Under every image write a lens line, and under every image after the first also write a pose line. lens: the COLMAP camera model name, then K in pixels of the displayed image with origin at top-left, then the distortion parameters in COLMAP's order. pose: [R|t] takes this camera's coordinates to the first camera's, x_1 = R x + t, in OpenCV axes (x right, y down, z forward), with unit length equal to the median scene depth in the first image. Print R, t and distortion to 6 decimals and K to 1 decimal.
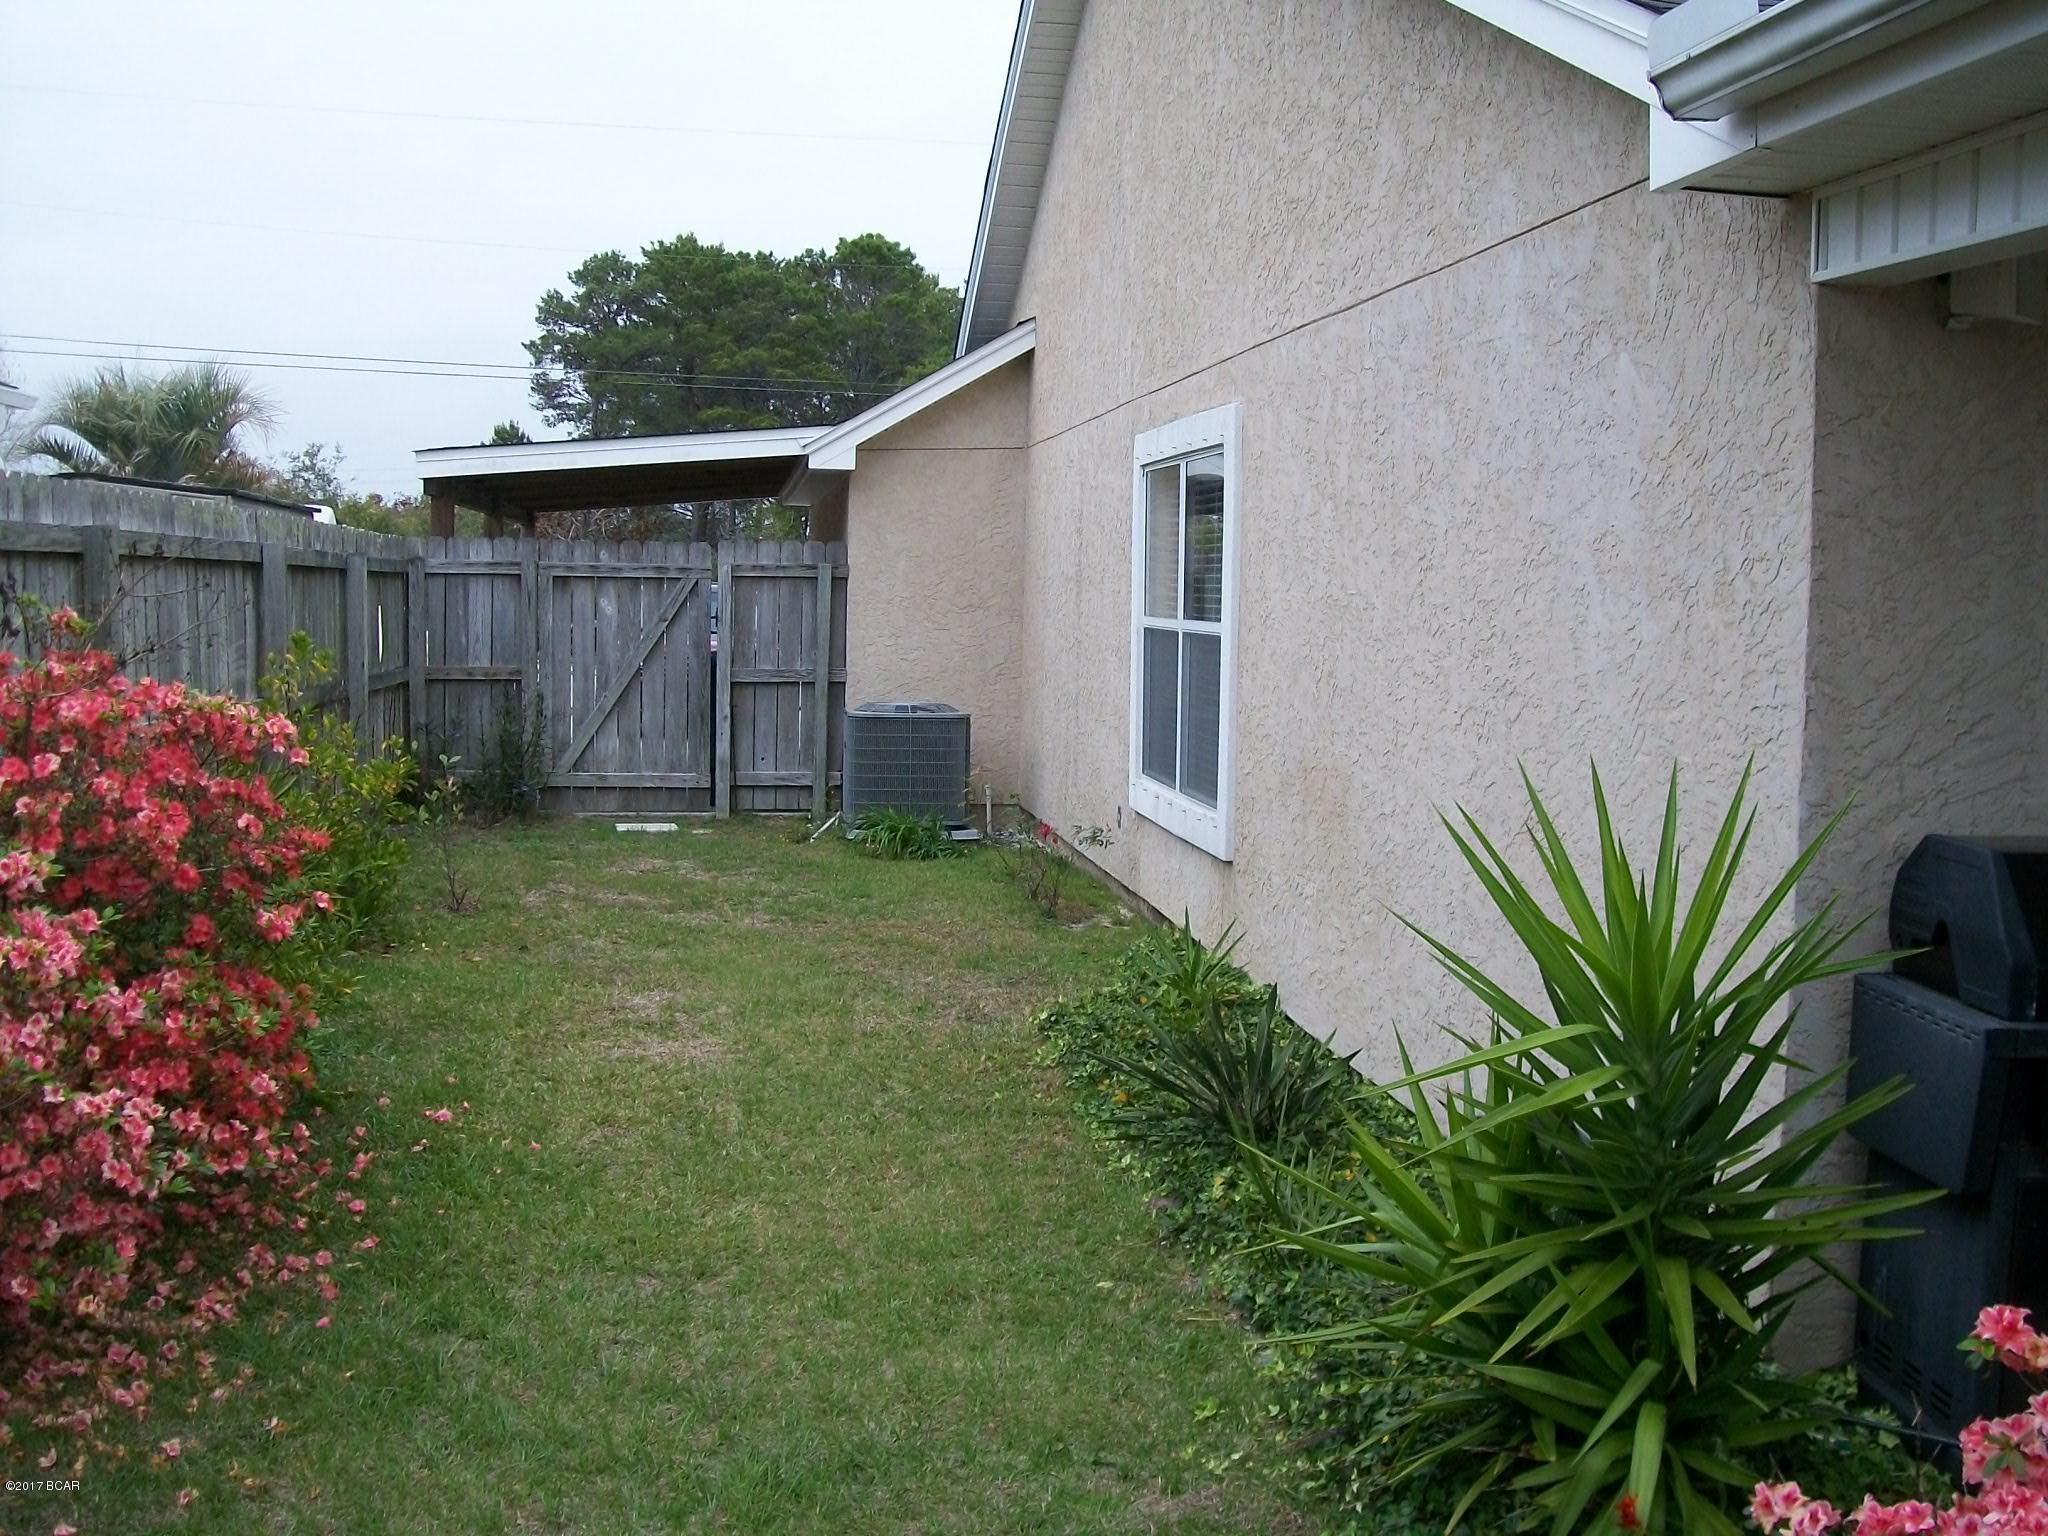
lens RADIAL K [[2248.2, 0, 1025.2], [0, 2248.2, 770.1], [0, 0, 1]] dist [-0.117509, 0.000000]
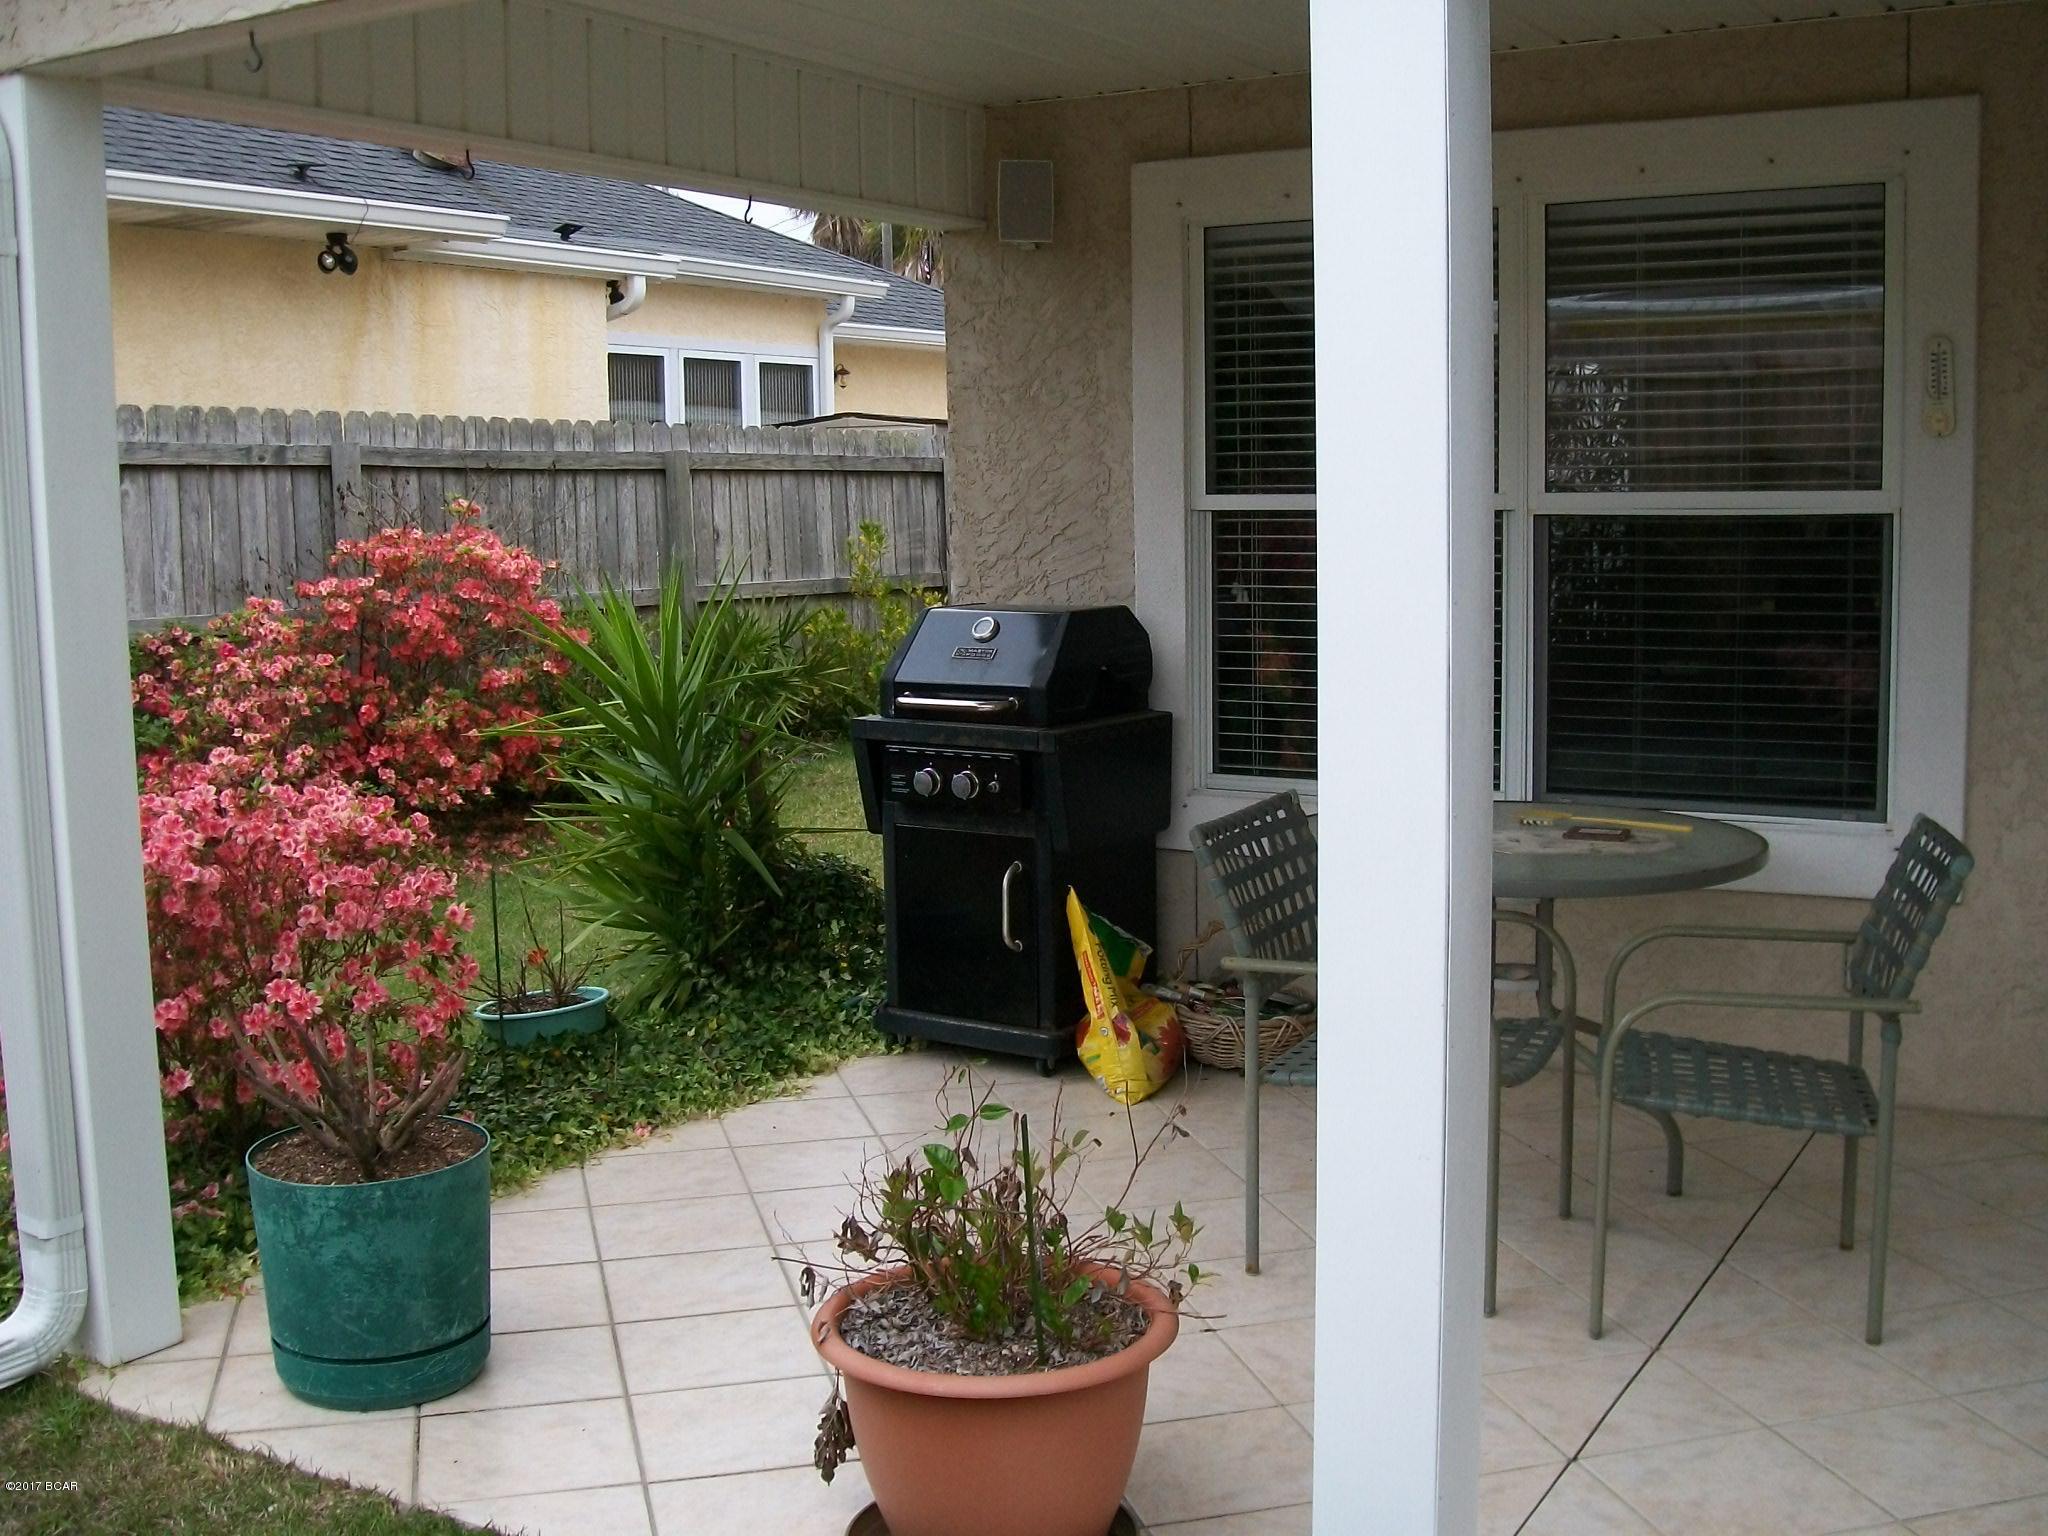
lens RADIAL K [[2248.2, 0, 1023.9], [0, 2248.2, 768.7], [0, 0, 1]] dist [-0.117509, 0.000000]
pose [[0.785178, 0.040876, -0.617920, 1.307124], [-0.020217, 0.998979, 0.040393, 0.074852], [0.618940, -0.019223, 0.785203, -0.142184]]
